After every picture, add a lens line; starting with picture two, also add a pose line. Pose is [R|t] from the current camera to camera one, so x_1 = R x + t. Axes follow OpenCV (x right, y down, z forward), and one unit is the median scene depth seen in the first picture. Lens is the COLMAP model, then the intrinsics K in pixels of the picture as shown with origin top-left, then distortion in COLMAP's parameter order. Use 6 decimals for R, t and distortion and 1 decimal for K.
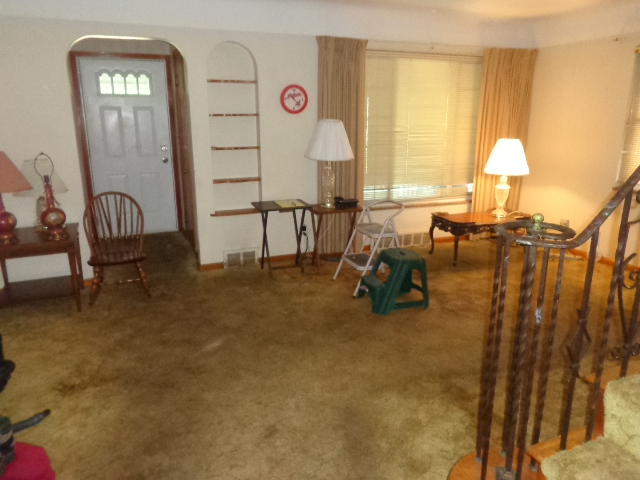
lens RADIAL K [[481.7, 0, 322.2], [0, 481.7, 239.4], [0, 0, 1]] dist [-0.003105, 0.011745]
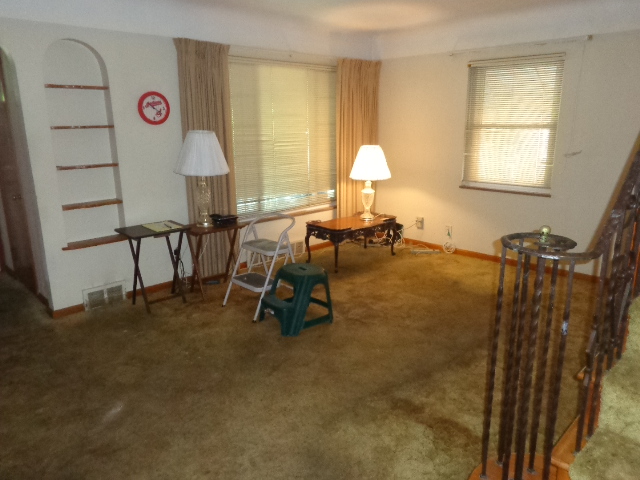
lens RADIAL K [[481.7, 0, 319.6], [0, 481.7, 239.4], [0, 0, 1]] dist [-0.003105, 0.011745]
pose [[0.927953, -0.100266, 0.358958, -0.119348], [0.104343, 0.994509, 0.008051, -0.028164], [-0.357794, 0.029983, 0.933319, 0.077331]]
